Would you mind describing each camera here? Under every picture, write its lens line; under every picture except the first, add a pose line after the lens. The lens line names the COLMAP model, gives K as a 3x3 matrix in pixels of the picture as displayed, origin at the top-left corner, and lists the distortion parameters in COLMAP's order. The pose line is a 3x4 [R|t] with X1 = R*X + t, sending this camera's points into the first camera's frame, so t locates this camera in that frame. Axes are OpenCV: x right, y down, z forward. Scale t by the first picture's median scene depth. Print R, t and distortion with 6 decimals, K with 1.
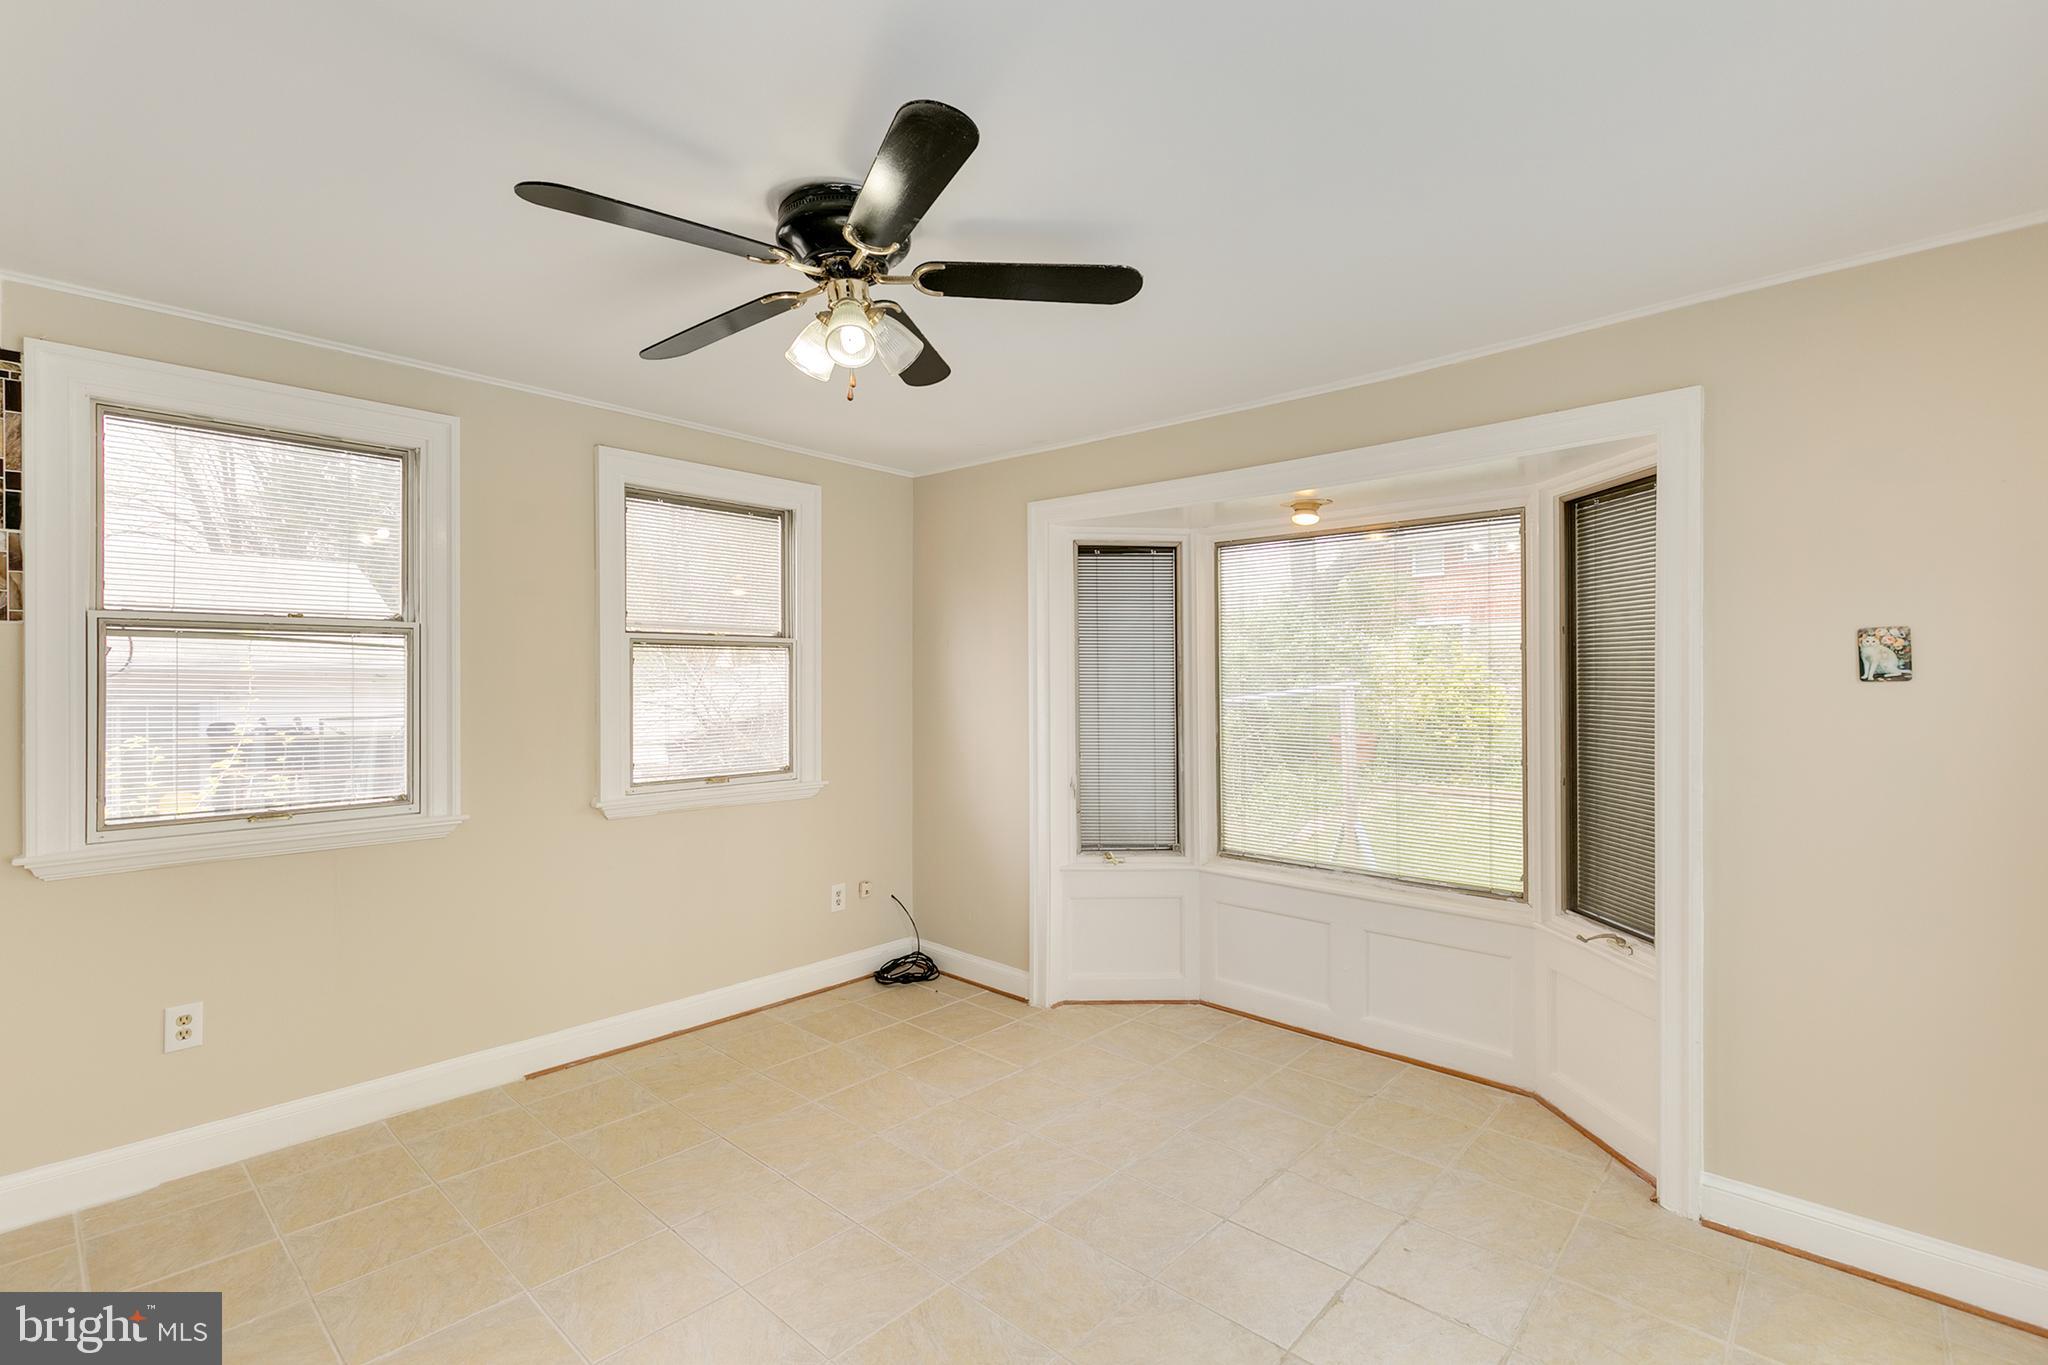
lens RADIAL K [[907.9, 0, 1016.3], [0, 907.9, 673.8], [0, 0, 1]] dist [0.003539, -0.000130]
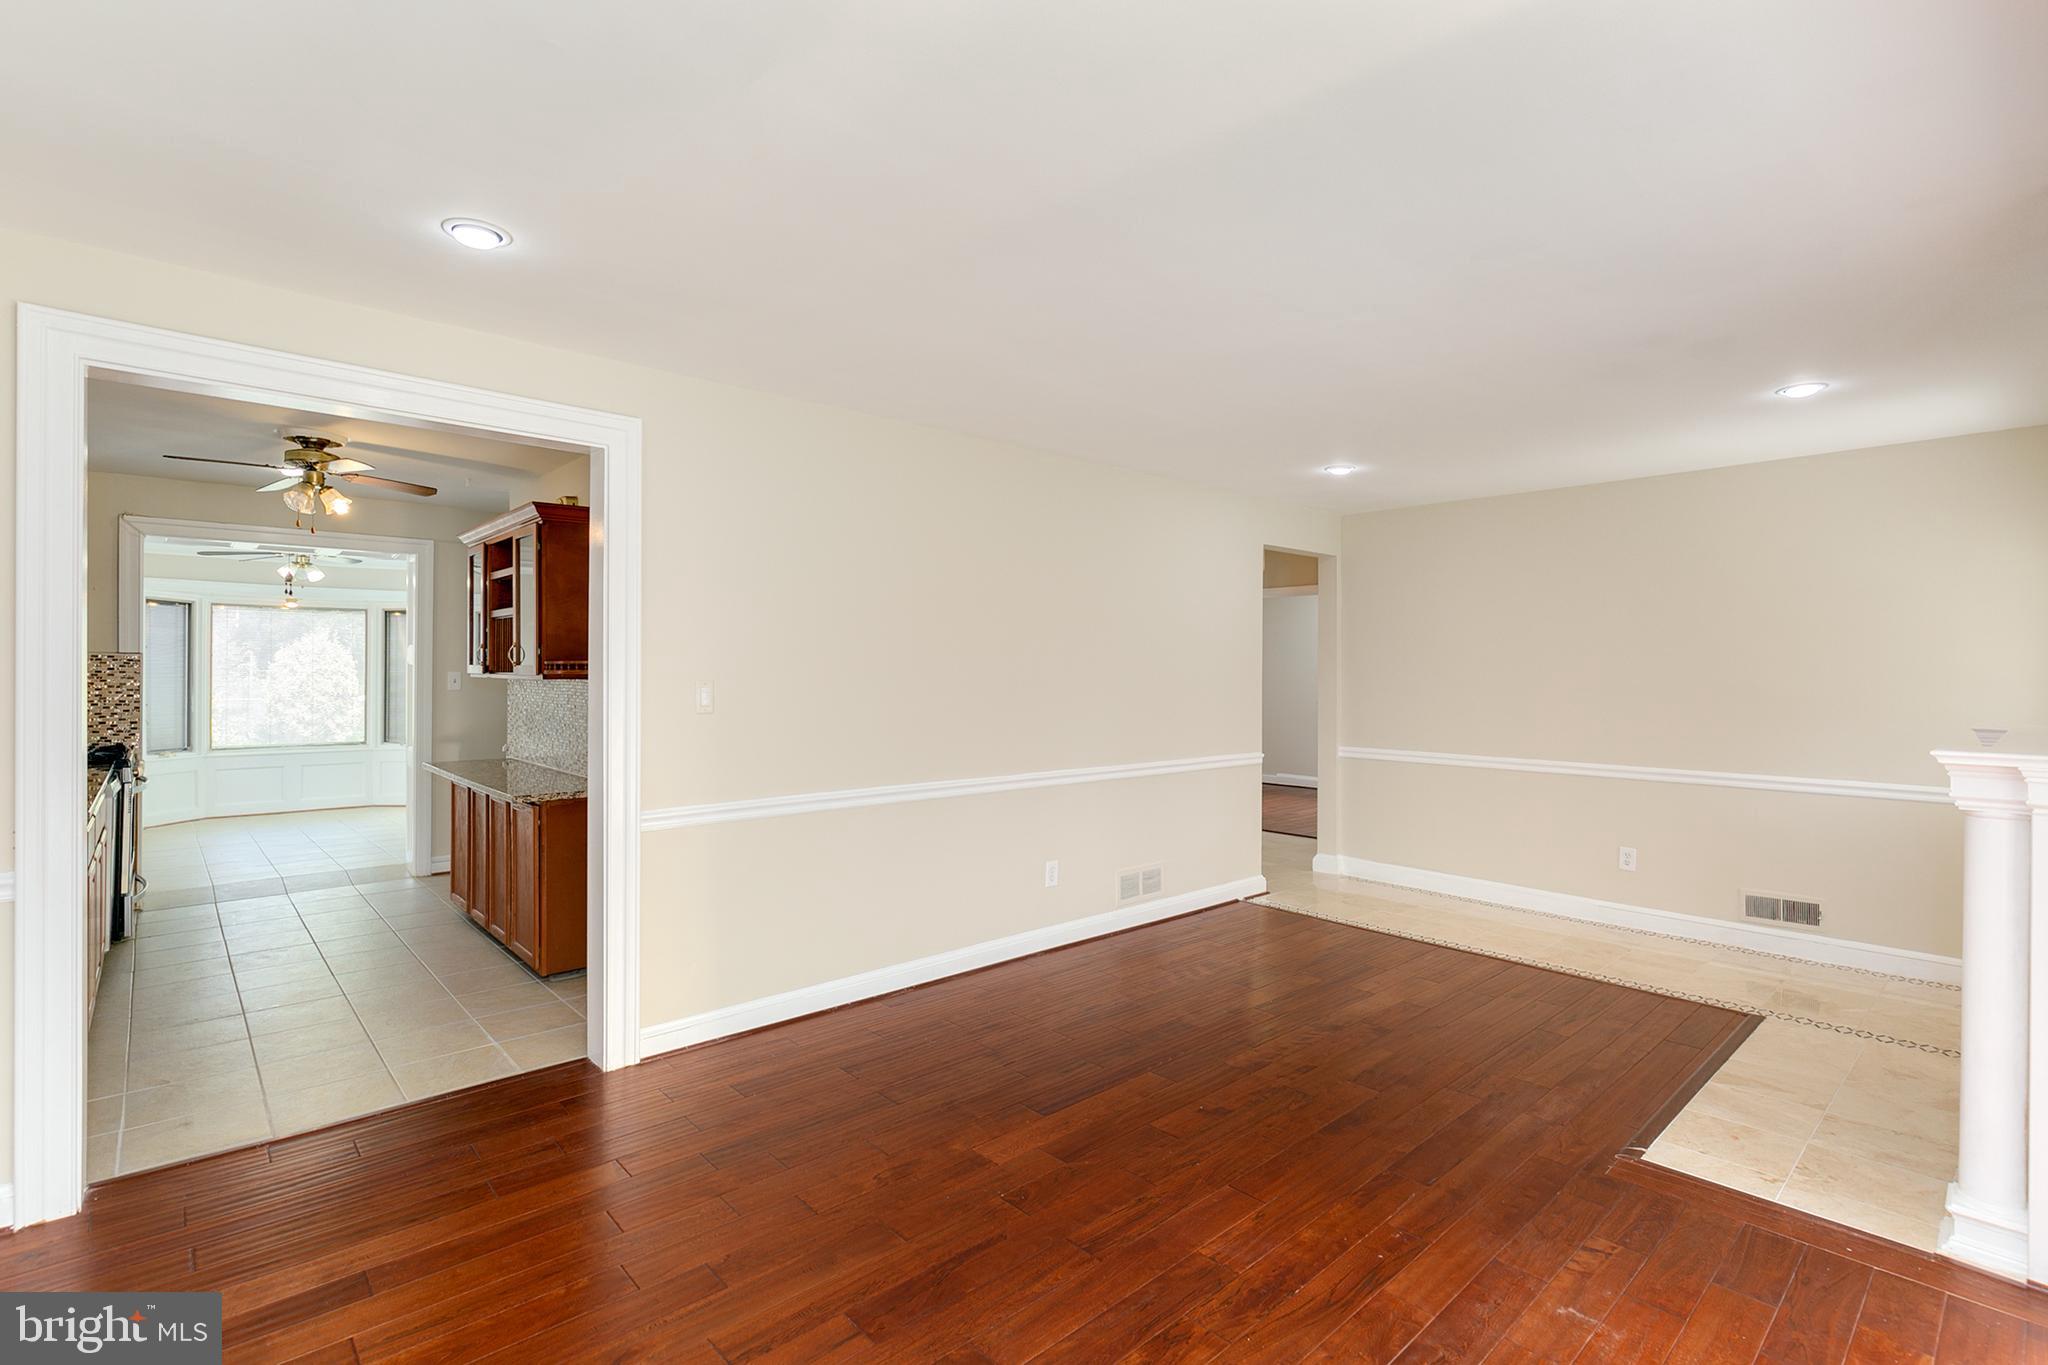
lens RADIAL K [[962.7, 0, 1019.6], [0, 962.7, 671.1], [0, 0, 1]] dist [0.001275, -0.001888]
pose [[0.101555, 0.001708, 0.994828, -2.023483], [-0.003929, 0.999991, -0.001315, 0.010605], [-0.994822, -0.003775, 0.101561, -1.231025]]
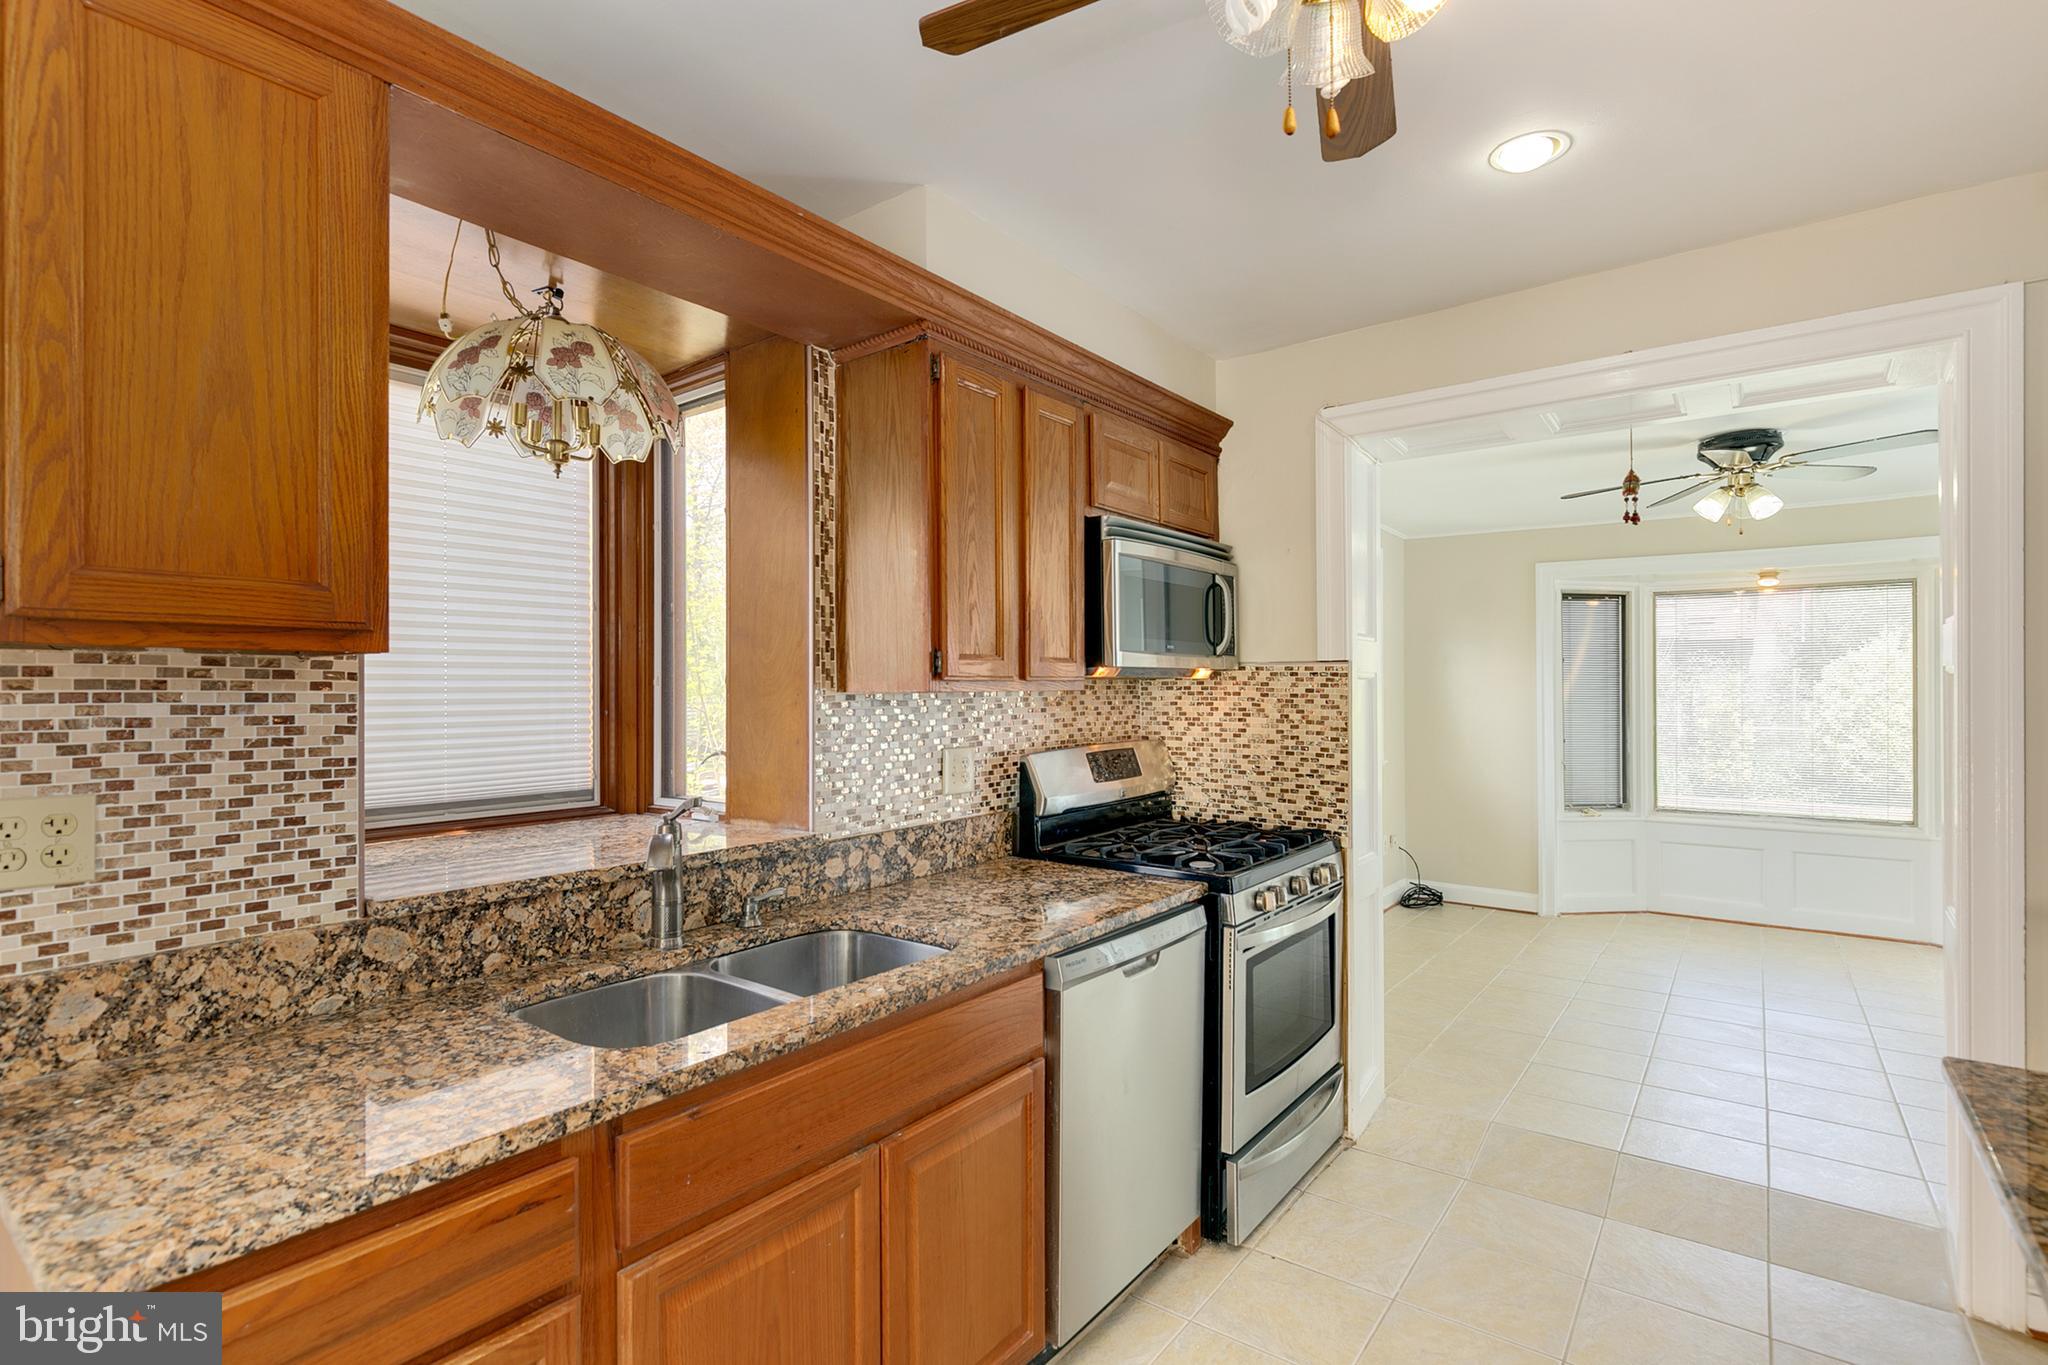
lens RADIAL K [[962.7, 0, 1021.2], [0, 962.7, 686.4], [0, 0, 1]] dist [0.001275, -0.001888]
pose [[0.996960, -0.001696, 0.077896, -0.989740], [0.002178, 0.999979, -0.006101, 0.011541], [-0.077884, 0.006253, 0.996943, -0.485381]]
